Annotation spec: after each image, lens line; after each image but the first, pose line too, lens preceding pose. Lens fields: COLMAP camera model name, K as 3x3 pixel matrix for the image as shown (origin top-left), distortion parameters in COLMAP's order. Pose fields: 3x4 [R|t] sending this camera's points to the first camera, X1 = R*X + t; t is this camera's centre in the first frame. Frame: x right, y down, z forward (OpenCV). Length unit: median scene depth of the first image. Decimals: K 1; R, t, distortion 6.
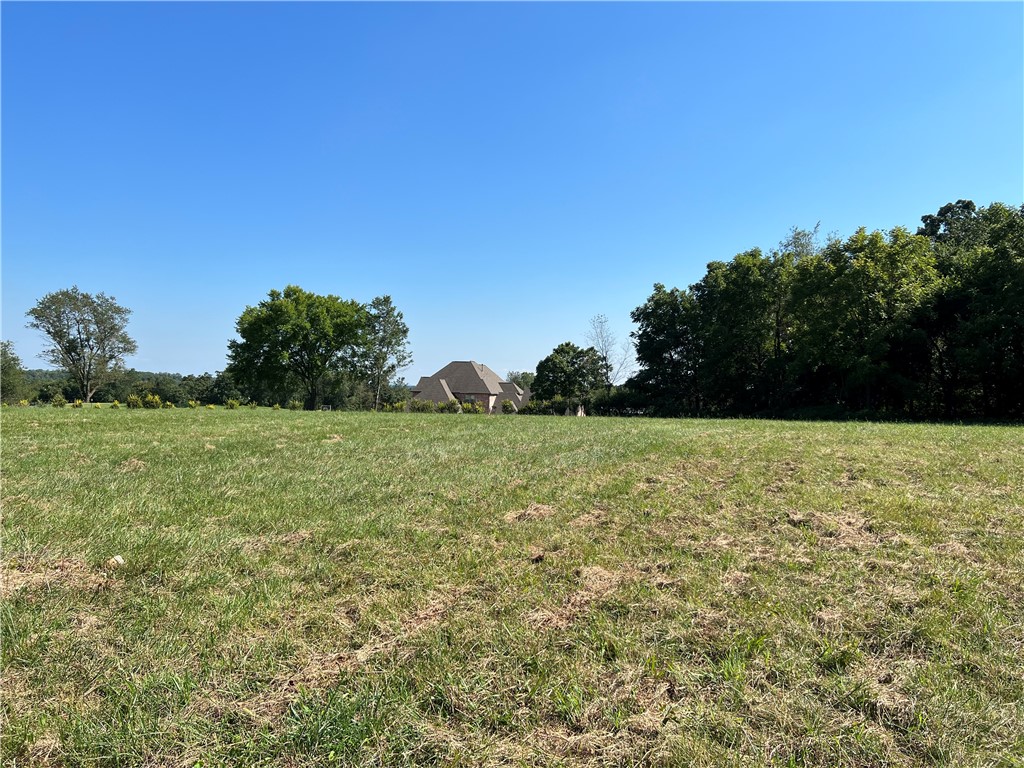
lens RADIAL K [[790.2, 0, 513.6], [0, 790.2, 352.3], [0, 0, 1]] dist [-0.006061, -0.004846]
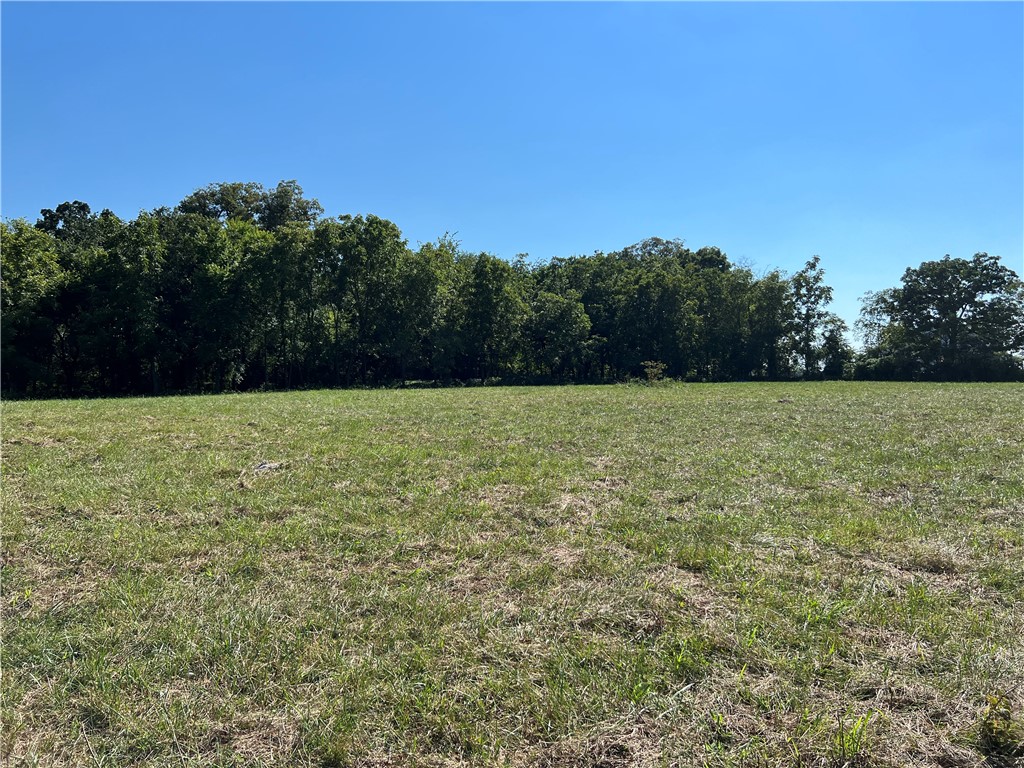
lens RADIAL K [[741.0, 0, 509.2], [0, 741.0, 400.6], [0, 0, 1]] dist [0.079775, -0.133087]
pose [[0.504192, -0.052896, 0.861970, -0.055126], [-0.023029, 0.996944, 0.074649, -0.004078], [-0.863284, -0.057488, 0.501433, -0.079516]]
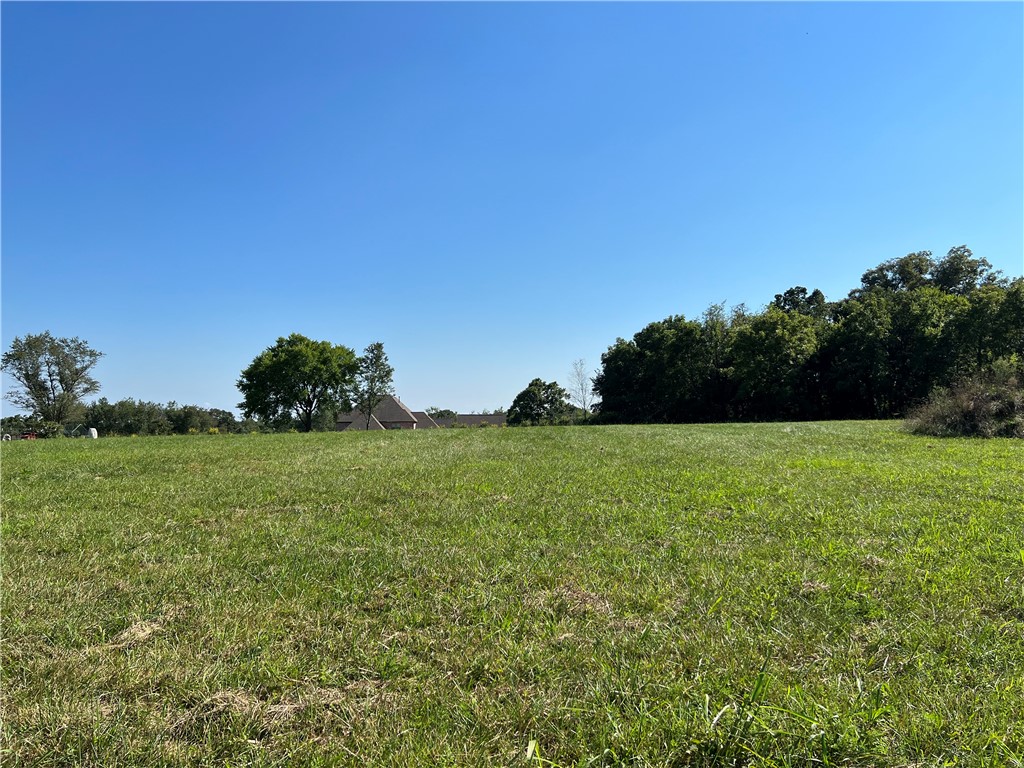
lens RADIAL K [[750.5, 0, 525.6], [0, 750.5, 381.3], [0, 0, 1]] dist [0.058323, -0.068594]
pose [[0.948424, -0.015090, 0.316645, -0.452532], [0.015284, 0.999881, 0.001871, -0.013405], [-0.316636, 0.003065, 0.948542, -0.282493]]
